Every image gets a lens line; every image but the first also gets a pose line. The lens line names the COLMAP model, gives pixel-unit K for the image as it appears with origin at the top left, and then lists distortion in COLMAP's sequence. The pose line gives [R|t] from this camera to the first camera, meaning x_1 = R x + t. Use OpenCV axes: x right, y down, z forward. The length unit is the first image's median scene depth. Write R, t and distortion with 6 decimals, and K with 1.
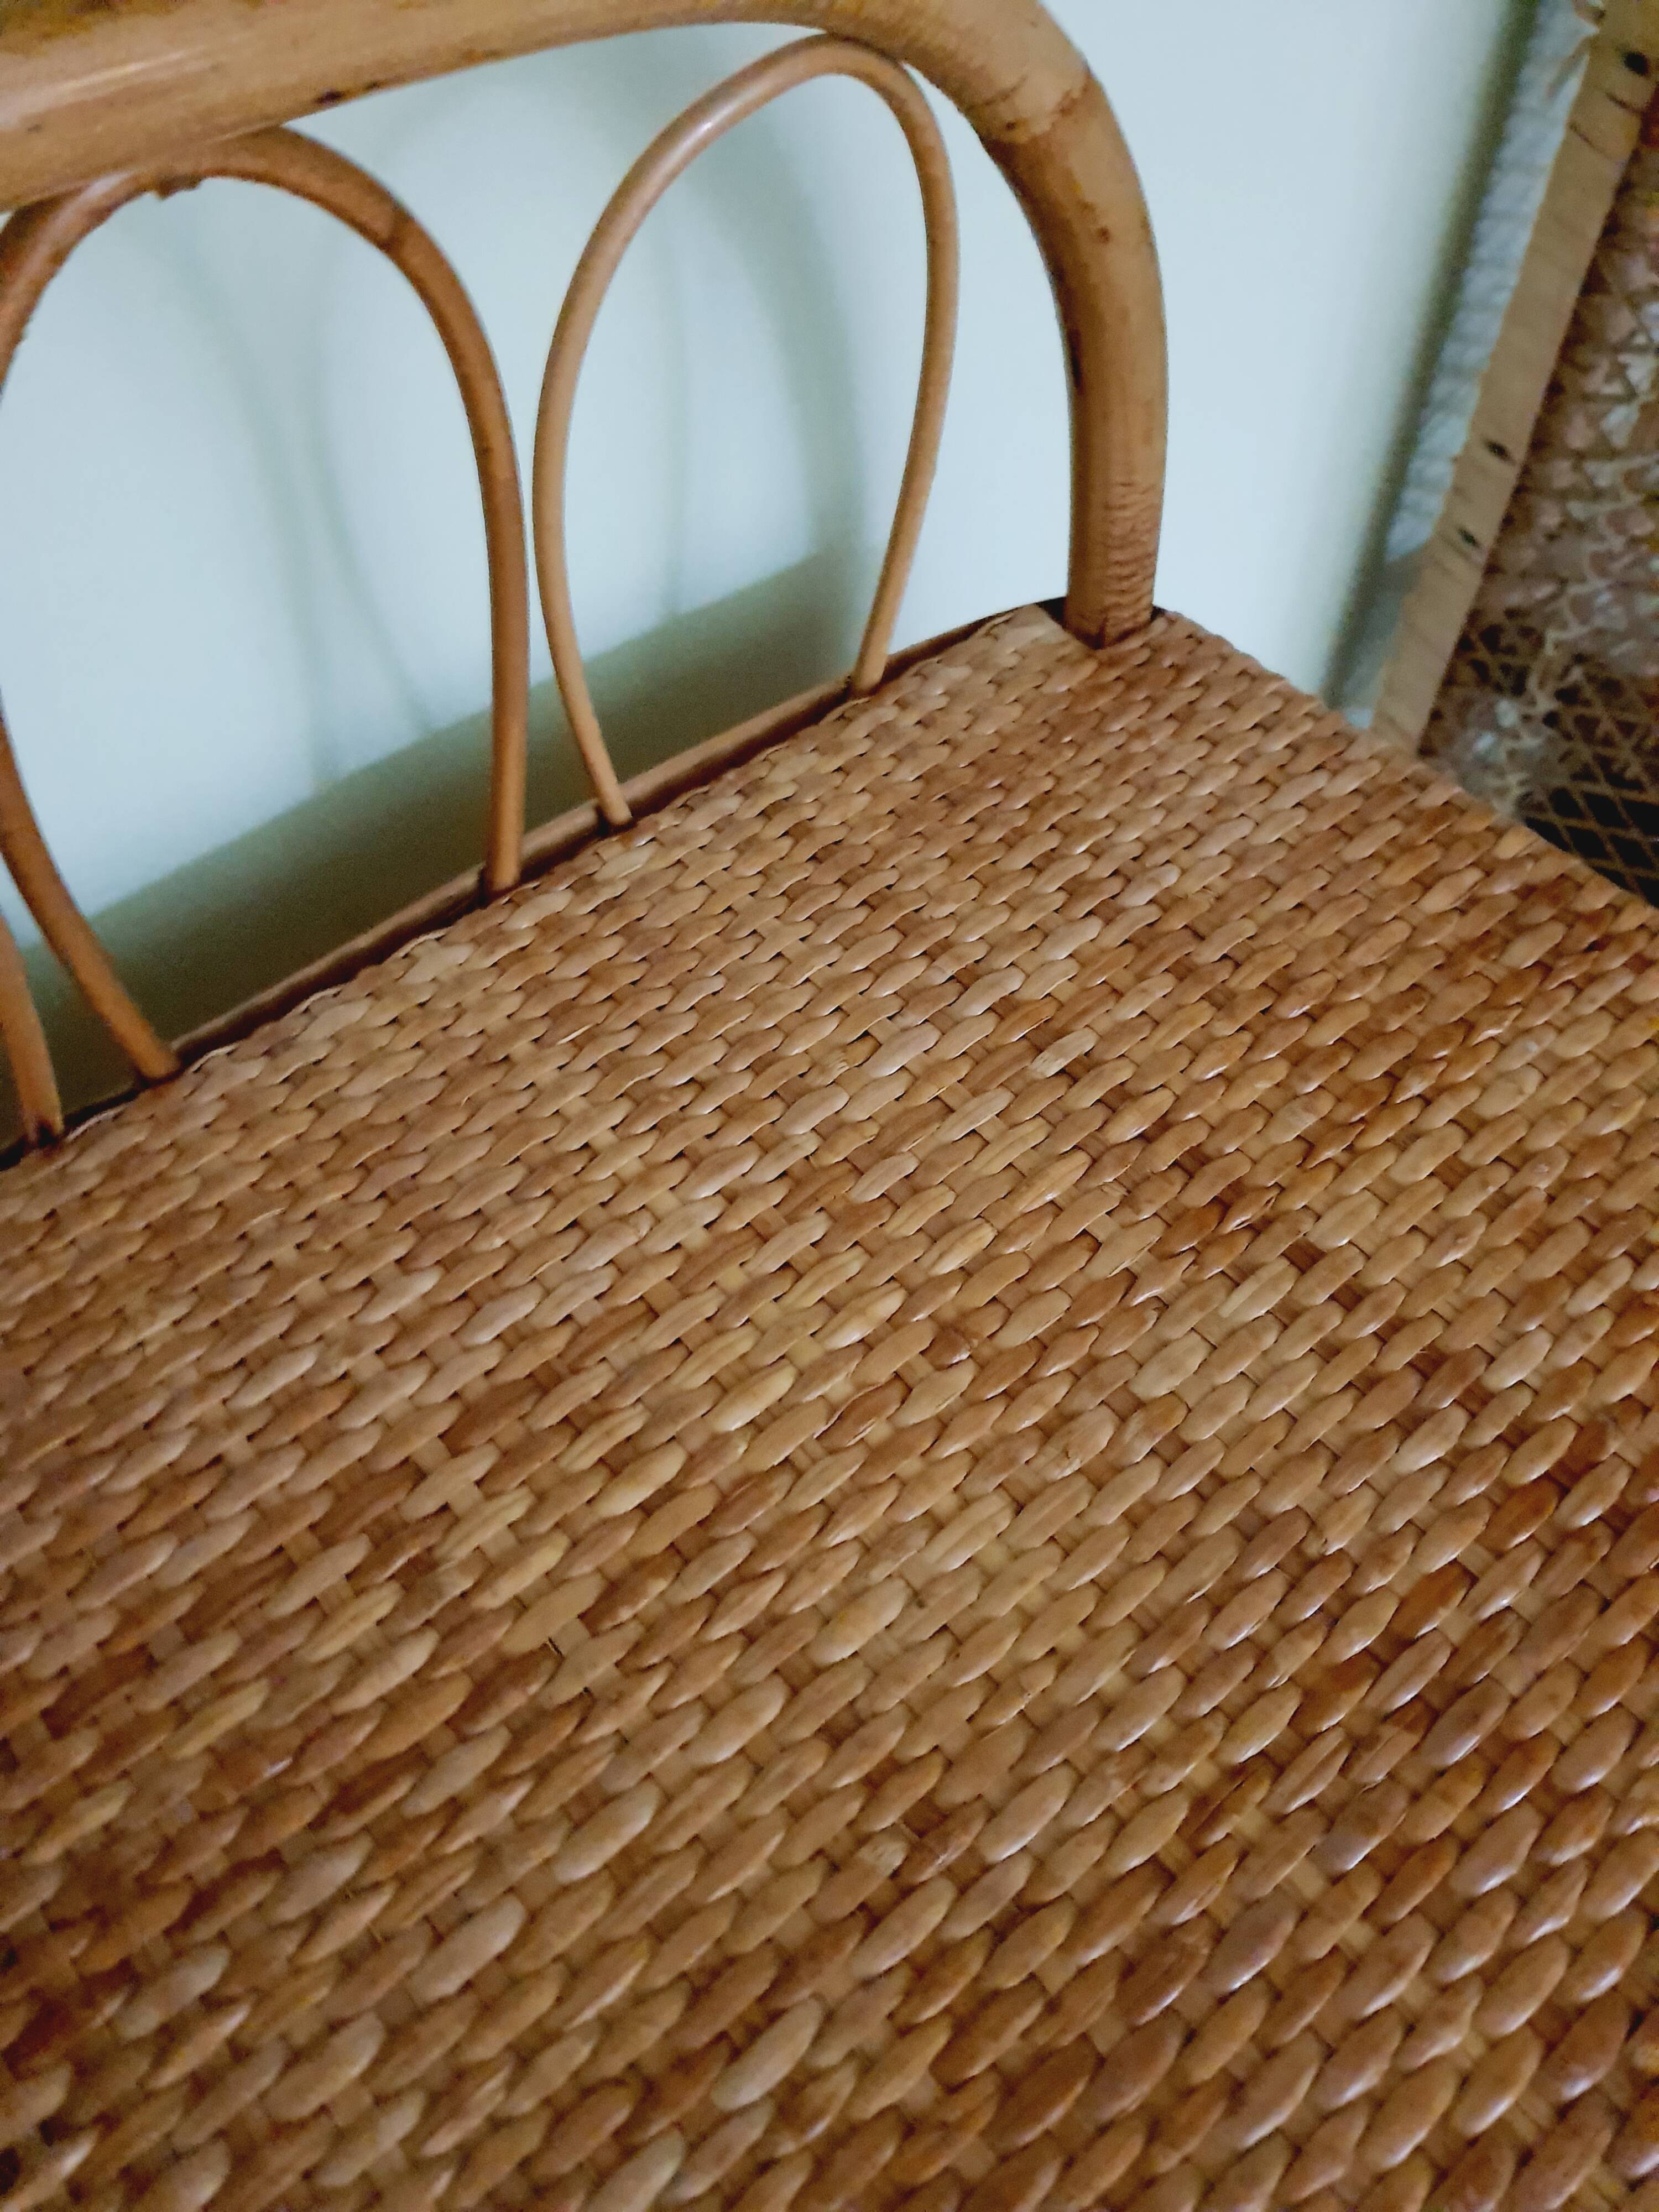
lens RADIAL K [[1764.8, 0, 815.2], [0, 1764.8, 1072.0], [0, 0, 1]] dist [0.050613, -0.112235]
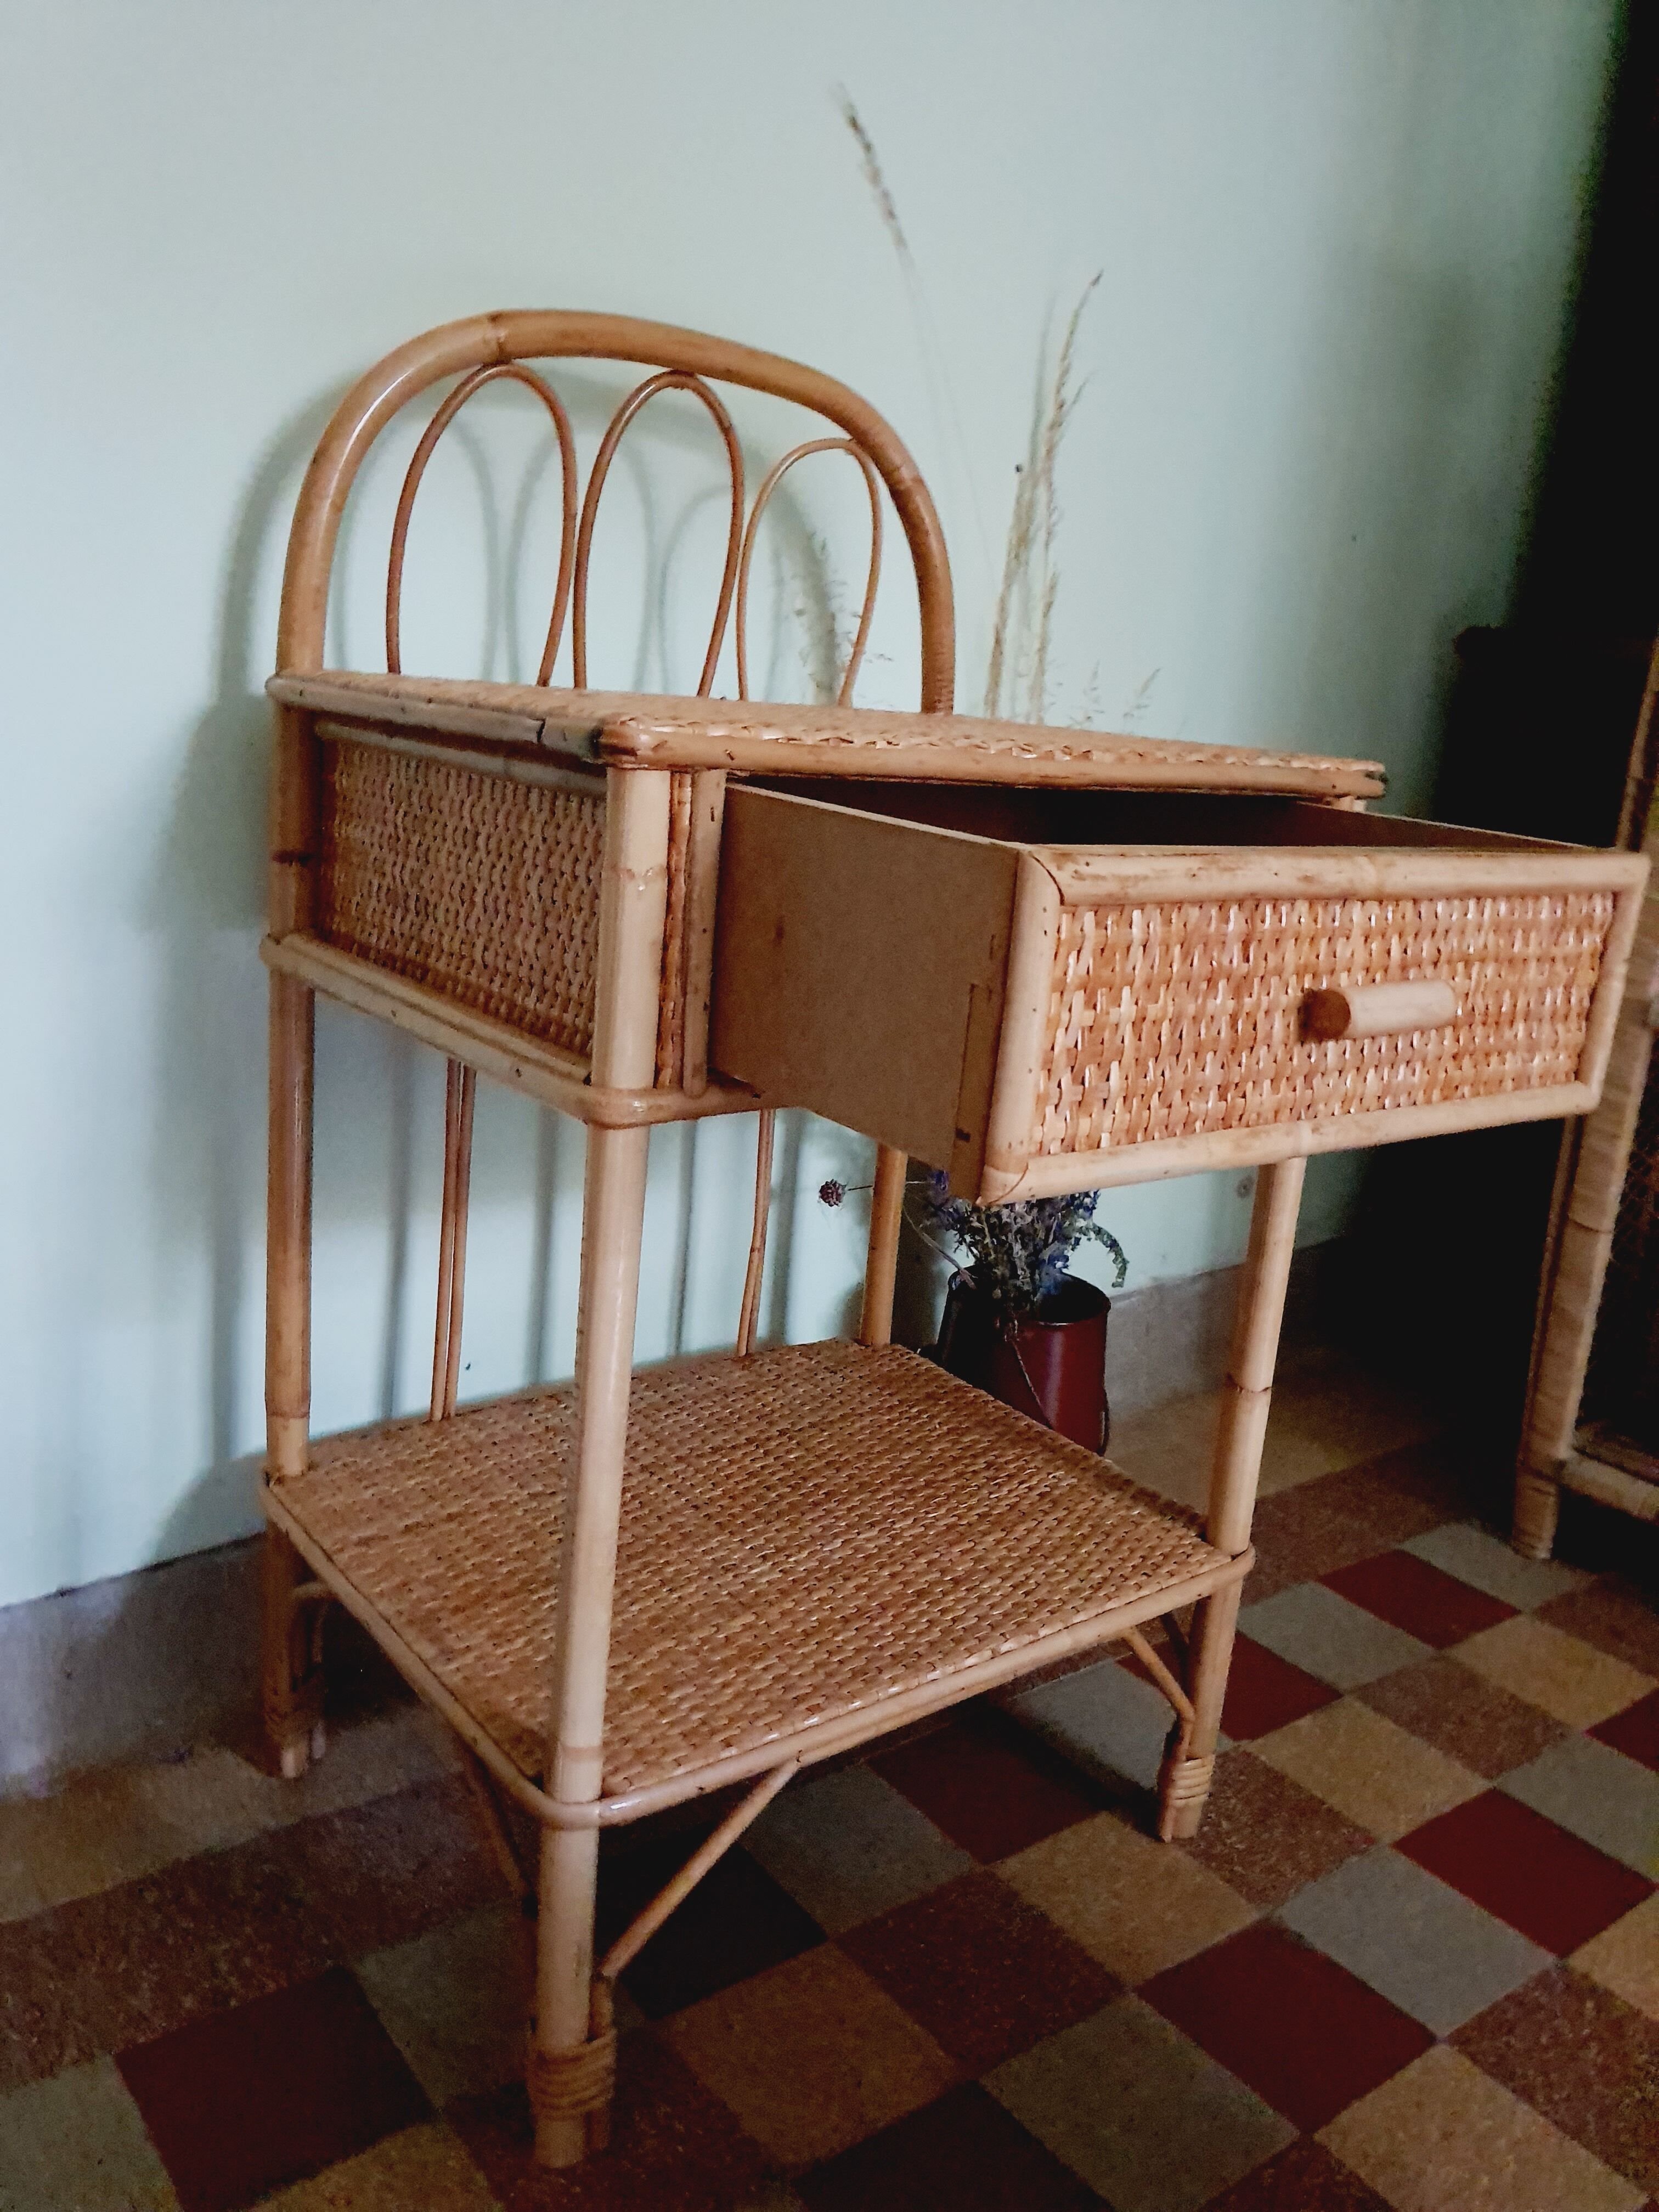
lens RADIAL K [[1739.6, 0, 831.5], [0, 1739.6, 1106.0], [0, 0, 1]] dist [0.079212, -0.136880]
pose [[0.995554, 0.093555, -0.010914, 0.115289], [-0.081413, 0.796433, -0.599222, 2.102799], [-0.047368, 0.597446, 0.800509, -0.824940]]
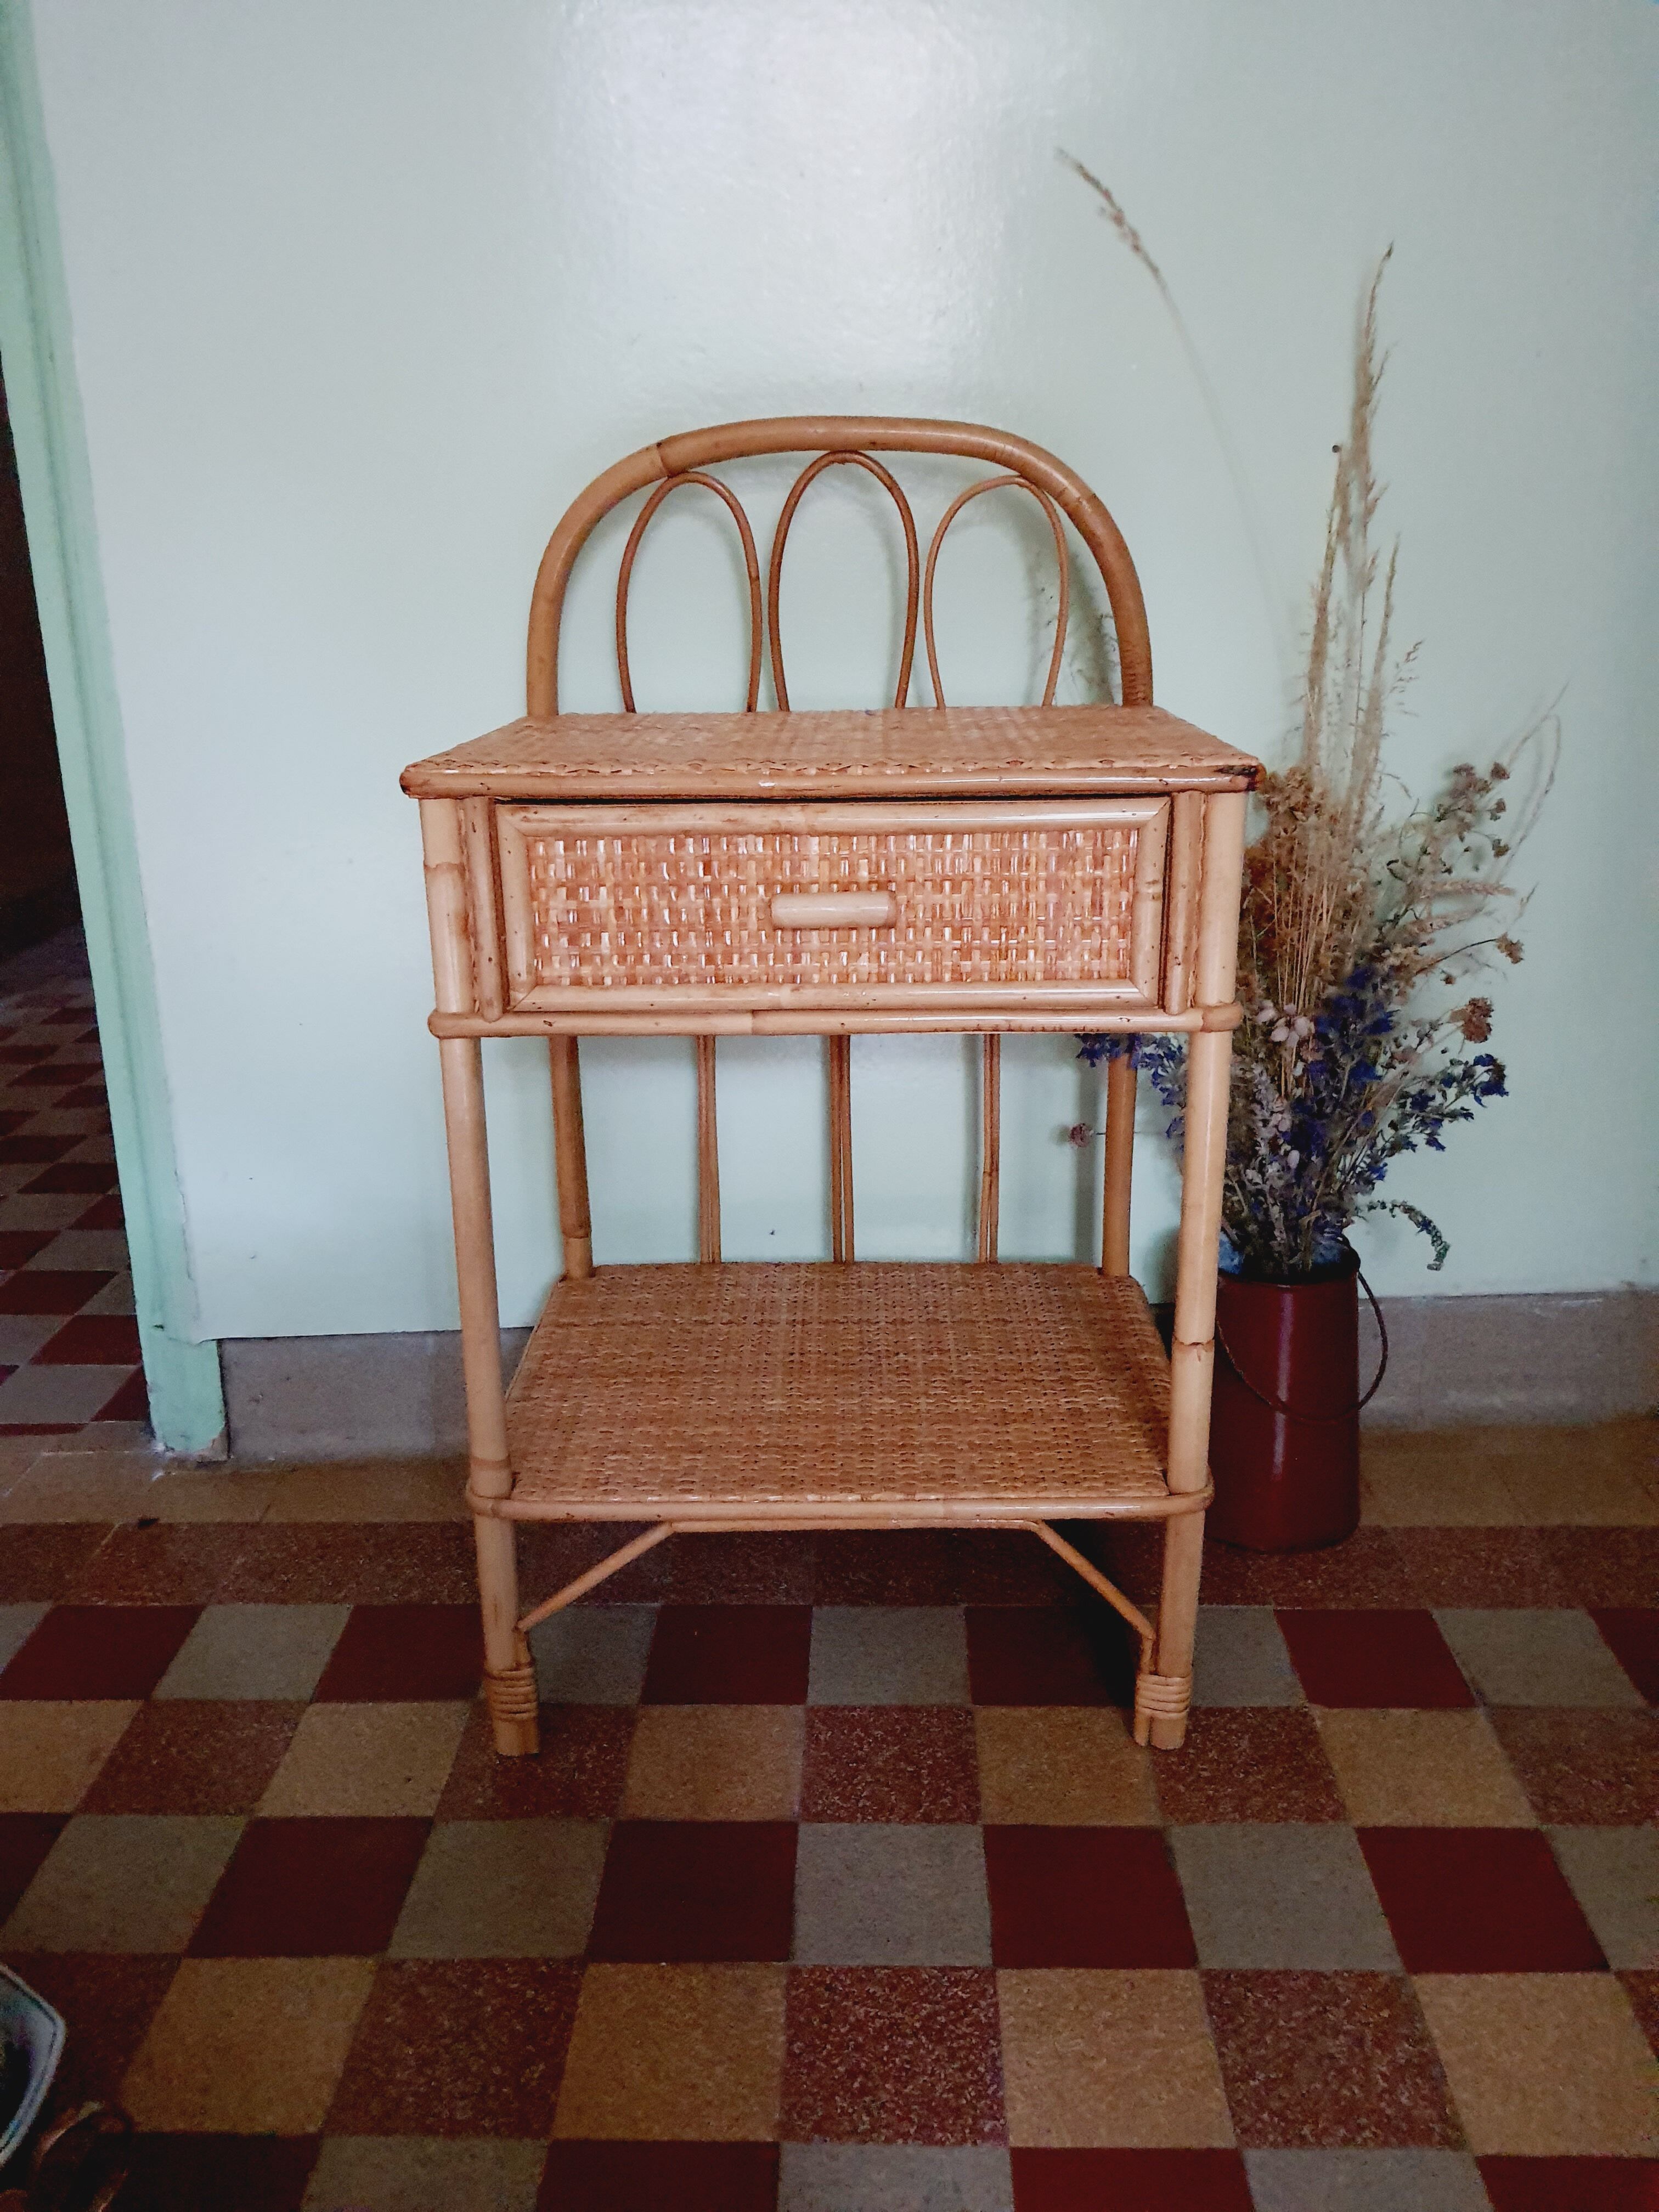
lens RADIAL K [[1739.6, 0, 858.3], [0, 1739.6, 1111.7], [0, 0, 1]] dist [0.079212, -0.136880]
pose [[0.755204, 0.190677, -0.627144, 2.069335], [-0.500780, 0.785172, -0.364313, 1.808655], [0.422950, 0.589192, 0.688452, -0.875504]]
